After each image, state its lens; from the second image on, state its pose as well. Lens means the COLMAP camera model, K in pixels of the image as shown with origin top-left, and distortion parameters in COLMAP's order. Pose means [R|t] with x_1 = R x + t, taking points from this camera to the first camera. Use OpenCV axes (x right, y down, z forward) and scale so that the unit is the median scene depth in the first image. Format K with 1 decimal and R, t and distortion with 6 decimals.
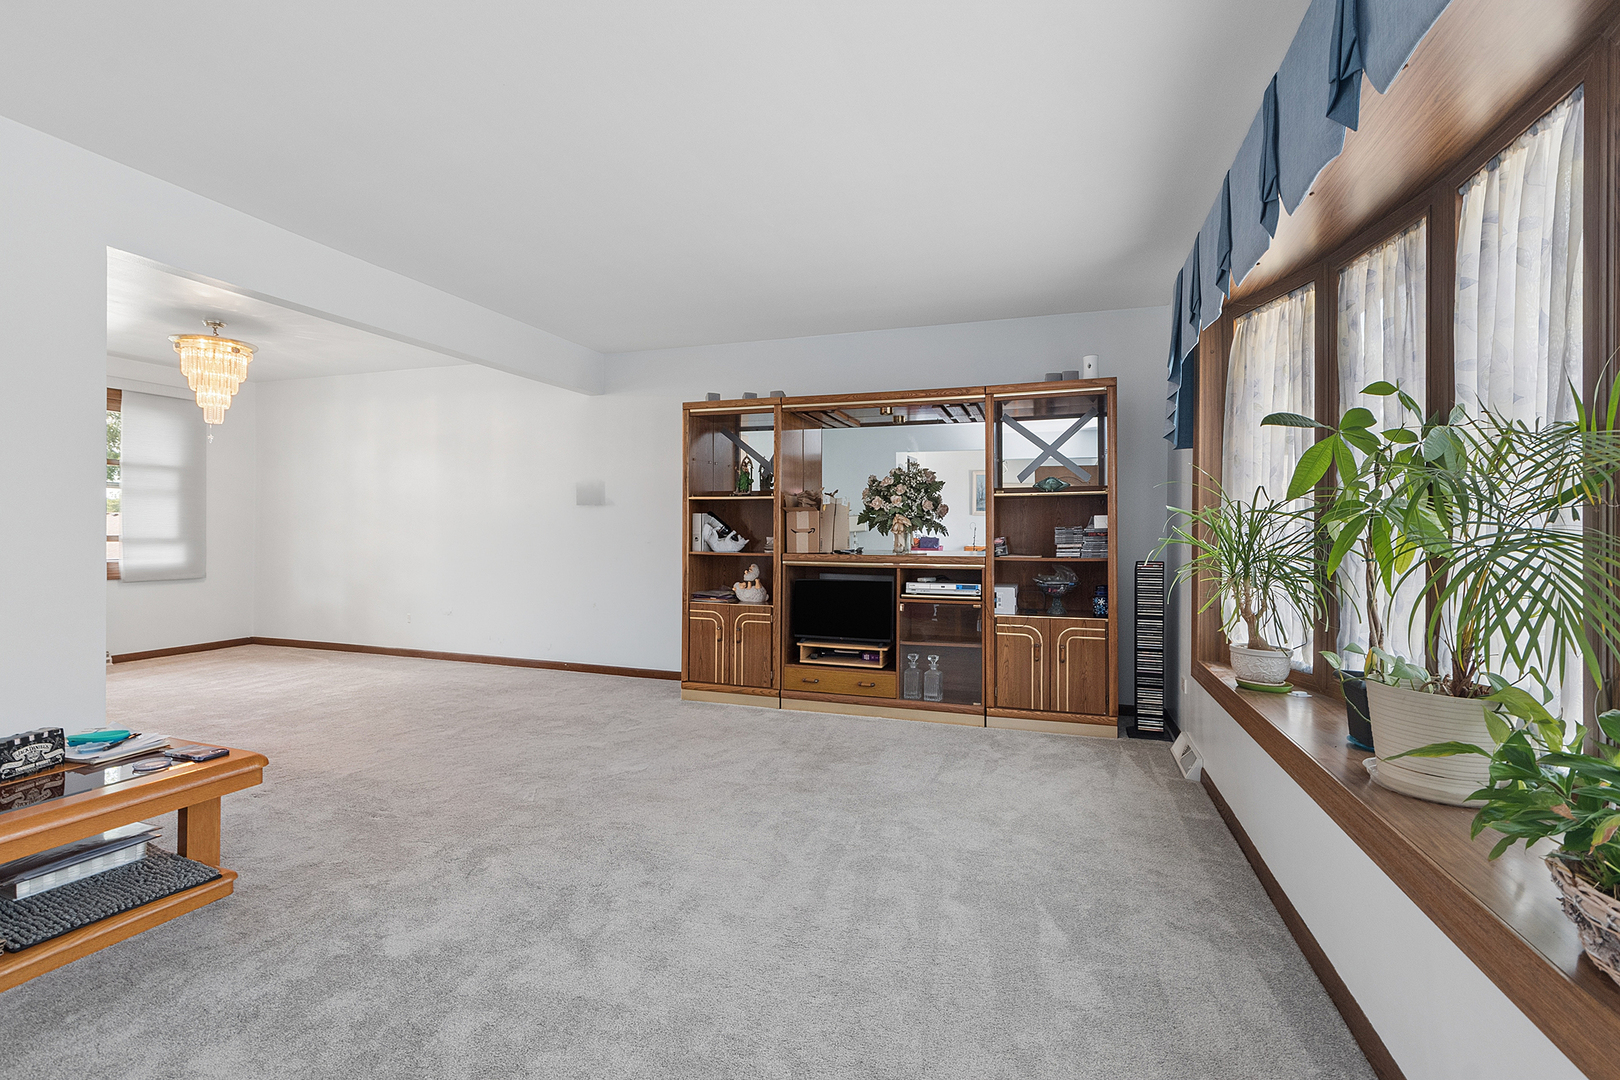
lens RADIAL K [[732.7, 0, 819.2], [0, 732.7, 528.0], [0, 0, 1]] dist [0.001473, -0.001558]
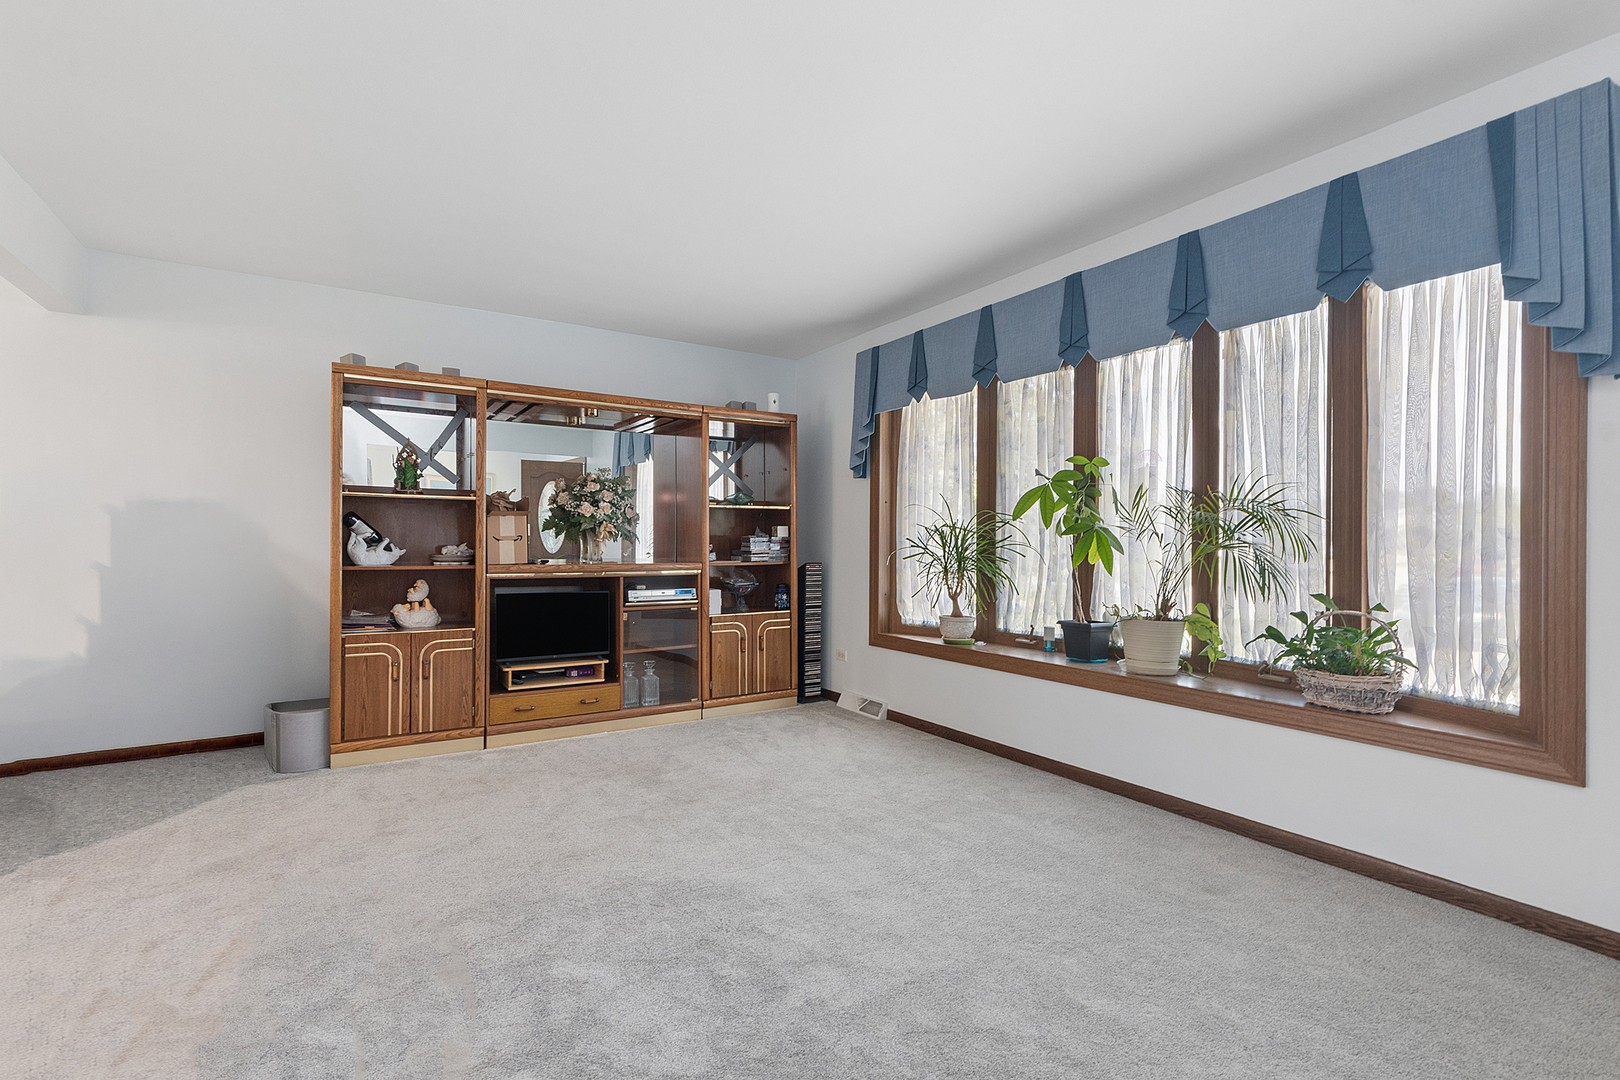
lens RADIAL K [[732.7, 0, 826.3], [0, 732.7, 542.6], [0, 0, 1]] dist [0.001473, -0.001558]
pose [[0.627004, -0.003977, 0.779006, -0.492237], [-0.005549, 0.999939, 0.009571, -0.001774], [-0.778996, -0.010324, 0.626944, 0.174396]]
